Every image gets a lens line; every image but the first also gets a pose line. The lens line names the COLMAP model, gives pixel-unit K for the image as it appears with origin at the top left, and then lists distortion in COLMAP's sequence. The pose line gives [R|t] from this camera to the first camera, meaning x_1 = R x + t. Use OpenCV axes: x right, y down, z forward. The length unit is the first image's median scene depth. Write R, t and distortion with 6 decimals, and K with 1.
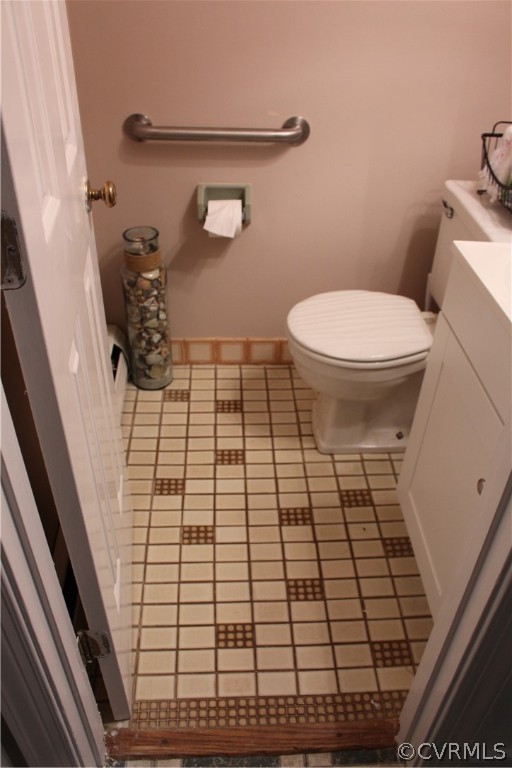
lens RADIAL K [[644.3, 0, 257.9], [0, 644.3, 381.9], [0, 0, 1]] dist [-0.099973, 0.043762]
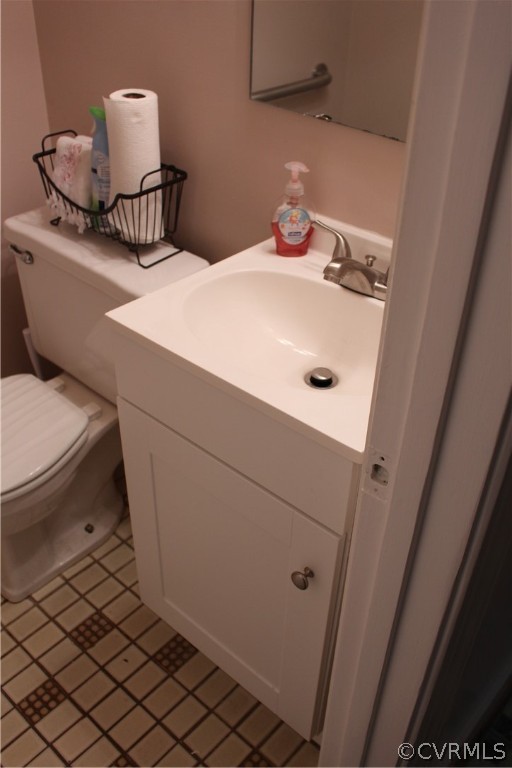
lens RADIAL K [[729.2, 0, 254.3], [0, 729.2, 388.1], [0, 0, 1]] dist [-0.080559, 0.000000]
pose [[0.705661, -0.441000, 0.554582, -0.067760], [0.427355, 0.889210, 0.163320, -0.148722], [-0.565165, 0.121755, 0.815944, 0.129672]]
